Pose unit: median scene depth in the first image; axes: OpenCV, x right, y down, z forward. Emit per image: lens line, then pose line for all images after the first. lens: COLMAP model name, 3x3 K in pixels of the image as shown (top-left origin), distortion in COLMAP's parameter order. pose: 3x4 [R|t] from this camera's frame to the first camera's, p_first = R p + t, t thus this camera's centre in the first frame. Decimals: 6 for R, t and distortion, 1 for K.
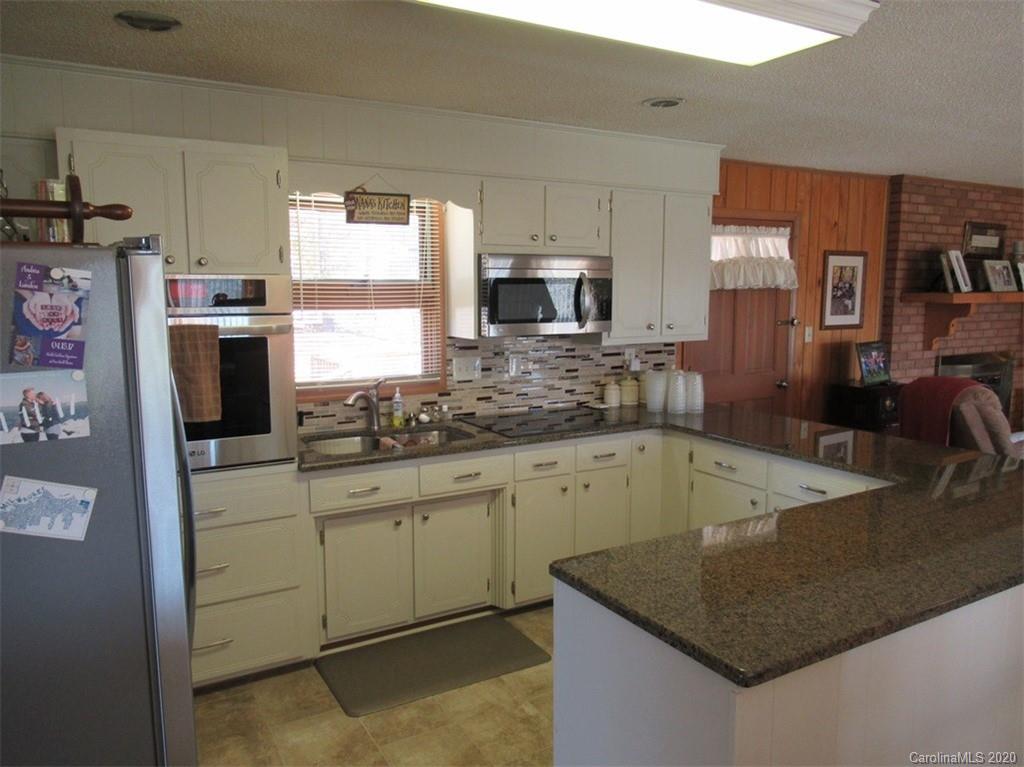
lens RADIAL K [[763.1, 0, 488.2], [0, 763.1, 387.5], [0, 0, 1]] dist [-0.023773, 0.012452]
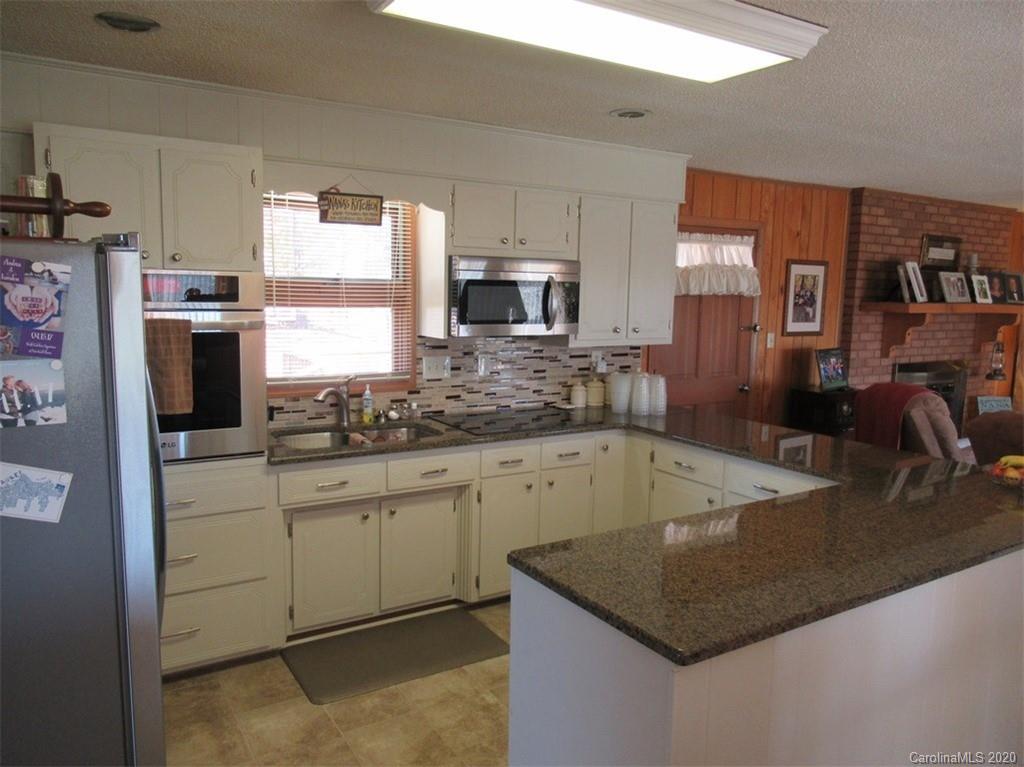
lens RADIAL K [[763.1, 0, 487.8], [0, 763.1, 385.7], [0, 0, 1]] dist [-0.023773, 0.012452]
pose [[0.999297, 0.016618, 0.033615, 0.006310], [-0.016504, 0.999857, -0.003659, 0.002149], [-0.033671, 0.003102, 0.999428, -0.020713]]
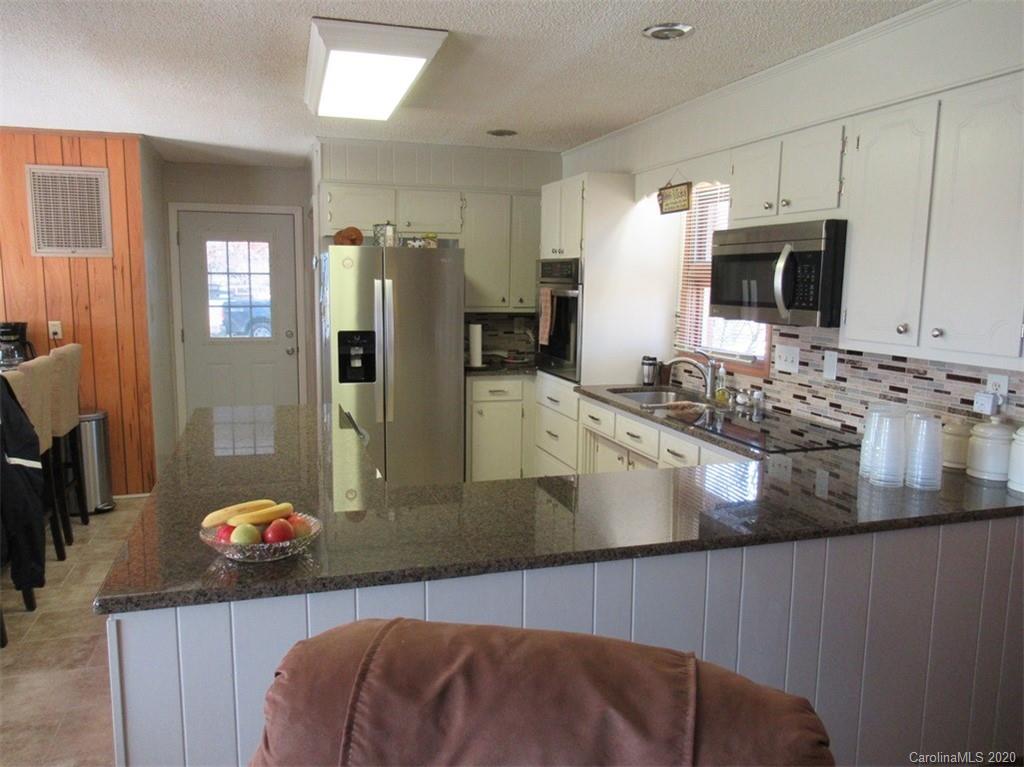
lens RADIAL K [[763.1, 0, 512.8], [0, 763.1, 380.7], [0, 0, 1]] dist [-0.023773, 0.012452]
pose [[-0.201140, 0.128302, -0.971124, 0.859082], [-0.146111, 0.976365, 0.159257, -0.089711], [0.968604, 0.173924, -0.177640, 0.812430]]
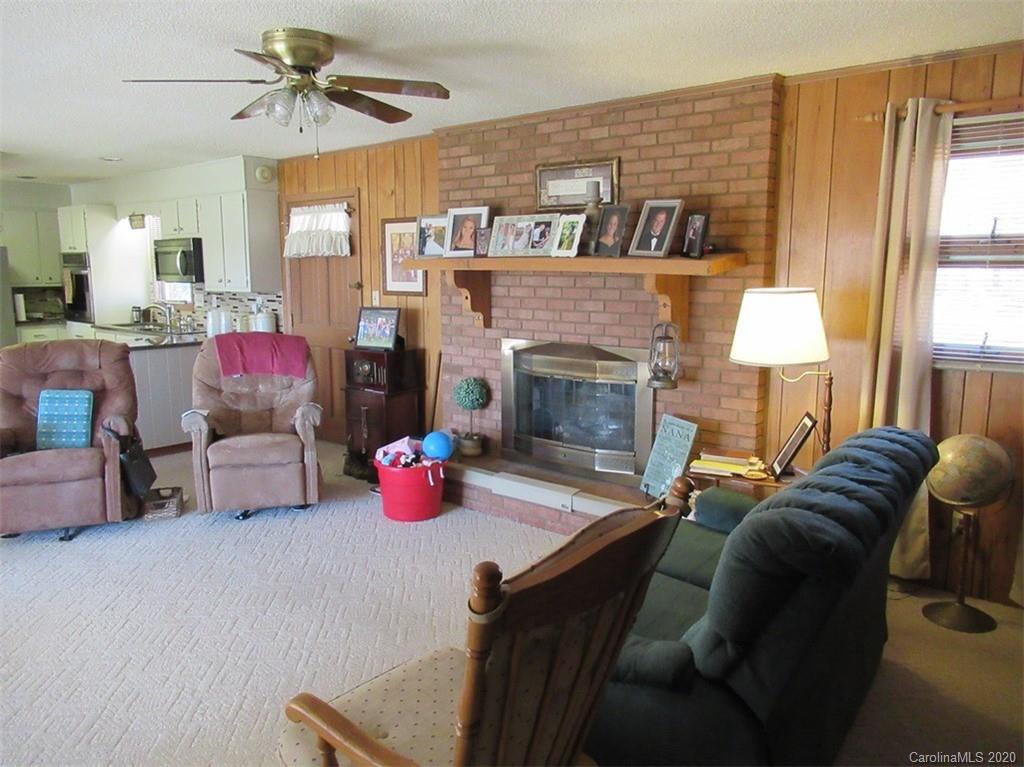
lens RADIAL K [[763.1, 0, 502.7], [0, 763.1, 386.4], [0, 0, 1]] dist [-0.023773, 0.012452]
pose [[0.344191, 0.149236, -0.926963, 1.894760], [-0.126325, 0.985671, 0.111782, -0.113018], [0.930363, 0.078624, 0.358111, 0.990455]]
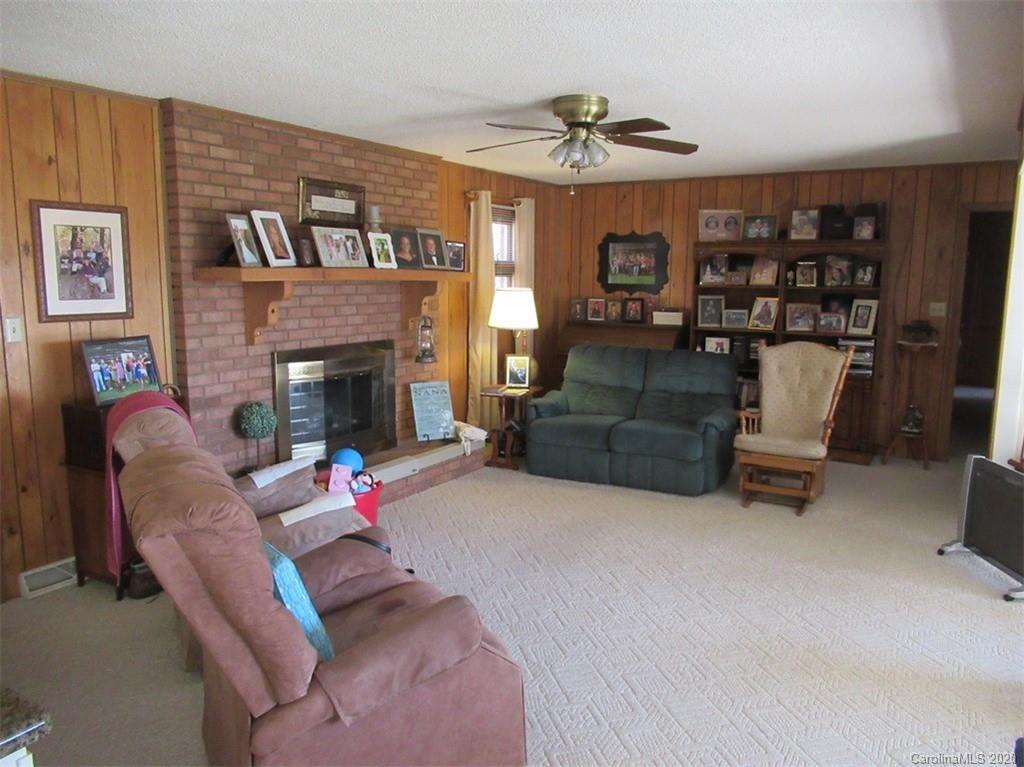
lens RADIAL K [[763.1, 0, 507.5], [0, 763.1, 390.3], [0, 0, 1]] dist [-0.023773, 0.012452]
pose [[0.873339, -0.065305, 0.482715, 0.594461], [0.055437, 0.997859, 0.034699, -0.022468], [-0.483947, -0.003544, 0.875090, 0.297332]]
